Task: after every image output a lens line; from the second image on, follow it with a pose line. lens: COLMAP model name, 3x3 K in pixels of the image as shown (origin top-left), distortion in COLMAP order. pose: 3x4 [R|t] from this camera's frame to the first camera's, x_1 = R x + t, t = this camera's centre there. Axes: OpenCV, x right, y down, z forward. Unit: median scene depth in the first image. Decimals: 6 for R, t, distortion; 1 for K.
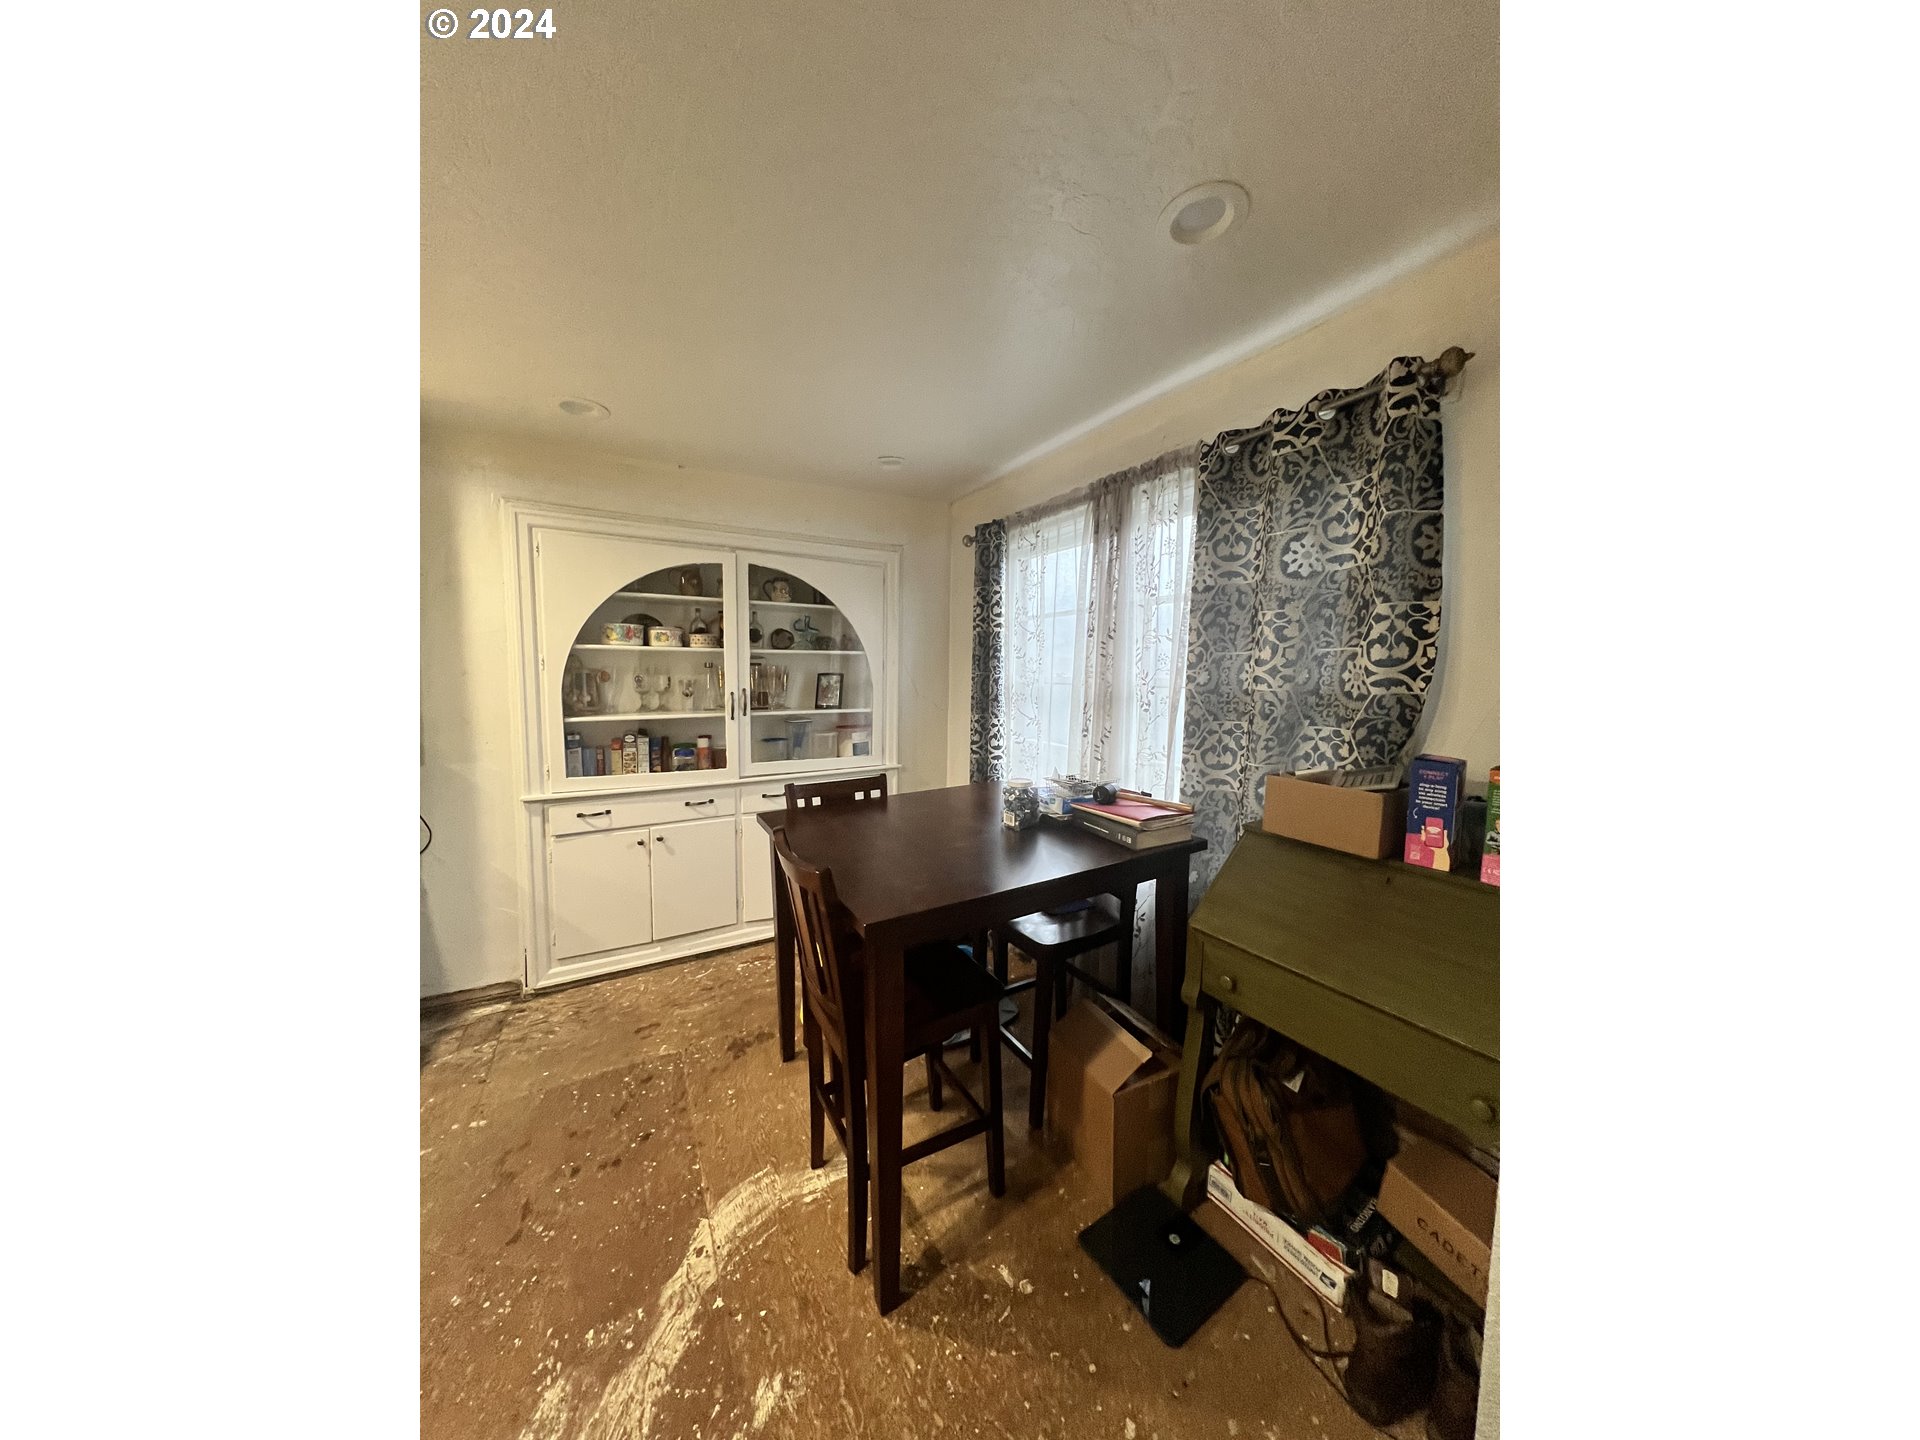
lens RADIAL K [[576.5, 0, 957.8], [0, 576.5, 721.0], [0, 0, 1]] dist [-0.000774, 0.000264]
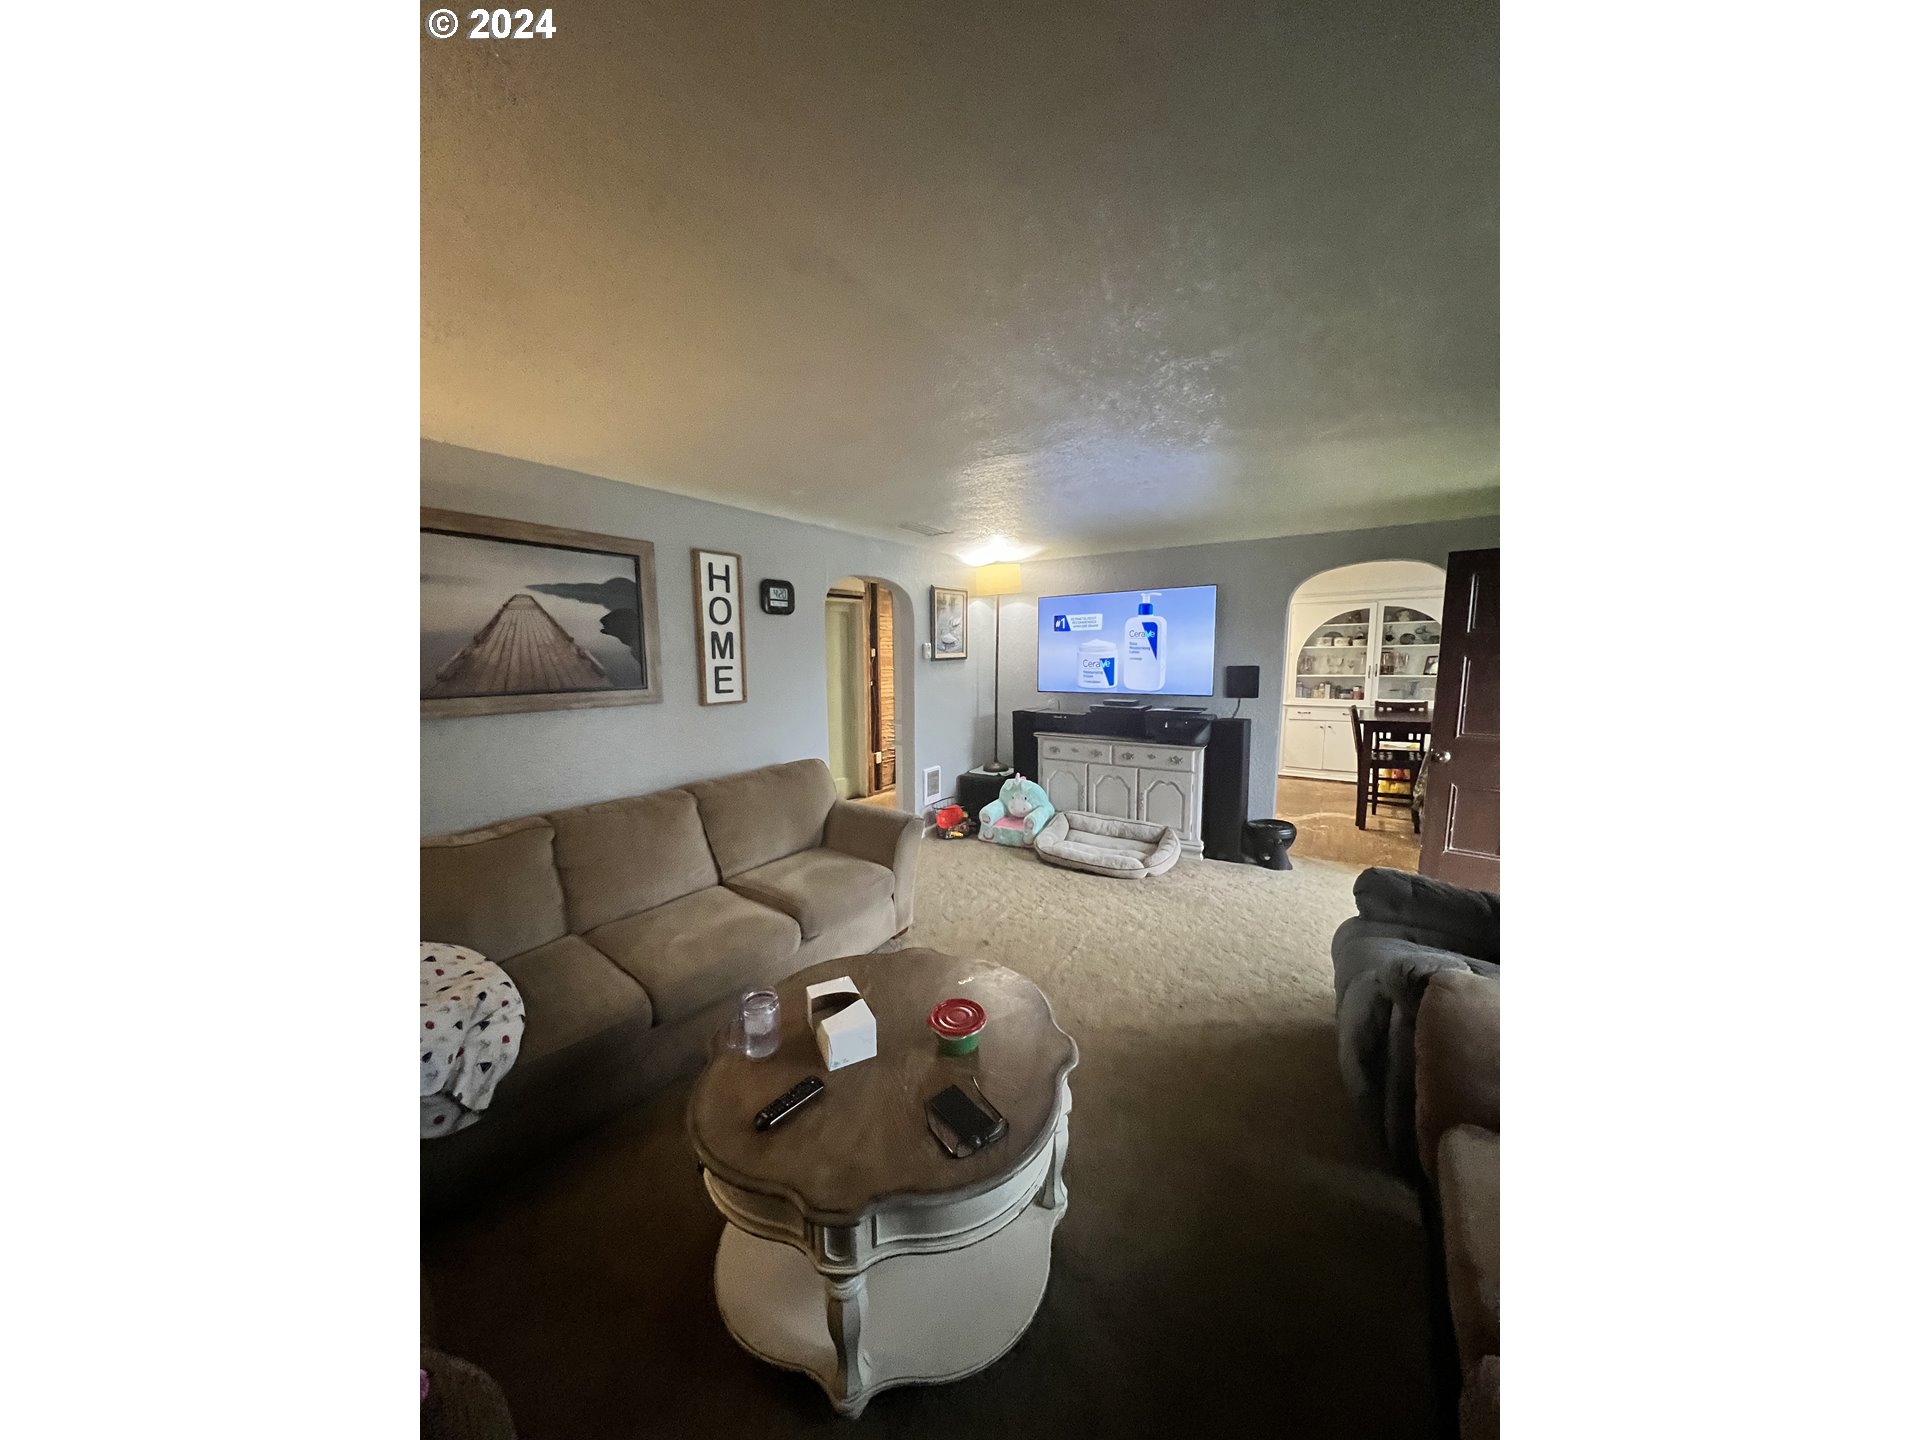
lens RADIAL K [[576.5, 0, 956.5], [0, 576.5, 716.7], [0, 0, 1]] dist [-0.000774, 0.000264]
pose [[0.403422, 0.082677, -0.911271, 1.025703], [-0.058290, 0.996209, 0.064578, 0.097993], [0.913155, 0.027066, 0.406712, -1.380252]]
